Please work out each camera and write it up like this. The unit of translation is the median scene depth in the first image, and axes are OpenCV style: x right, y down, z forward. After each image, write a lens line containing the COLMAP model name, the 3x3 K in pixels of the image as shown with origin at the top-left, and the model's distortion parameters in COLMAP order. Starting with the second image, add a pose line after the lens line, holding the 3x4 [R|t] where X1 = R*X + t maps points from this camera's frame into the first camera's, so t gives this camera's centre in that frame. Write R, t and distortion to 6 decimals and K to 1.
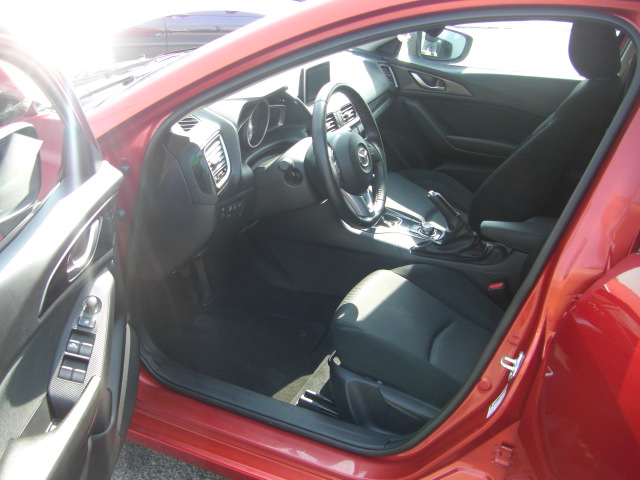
lens RADIAL K [[719.0, 0, 320.0], [0, 719.0, 240.0], [0, 0, 1]] dist [-0.261672, 0.410651]
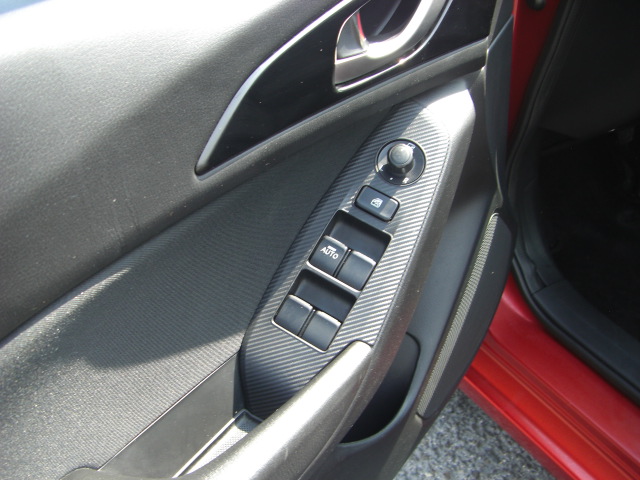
lens RADIAL K [[719.0, 0, 320.0], [0, 719.0, 240.0], [0, 0, 1]] dist [-0.261672, 0.410651]
pose [[0.821860, 0.274554, -0.499166, -0.149018], [-0.159882, 0.952152, 0.260468, 0.036225], [0.546794, -0.134261, 0.826432, 0.640125]]
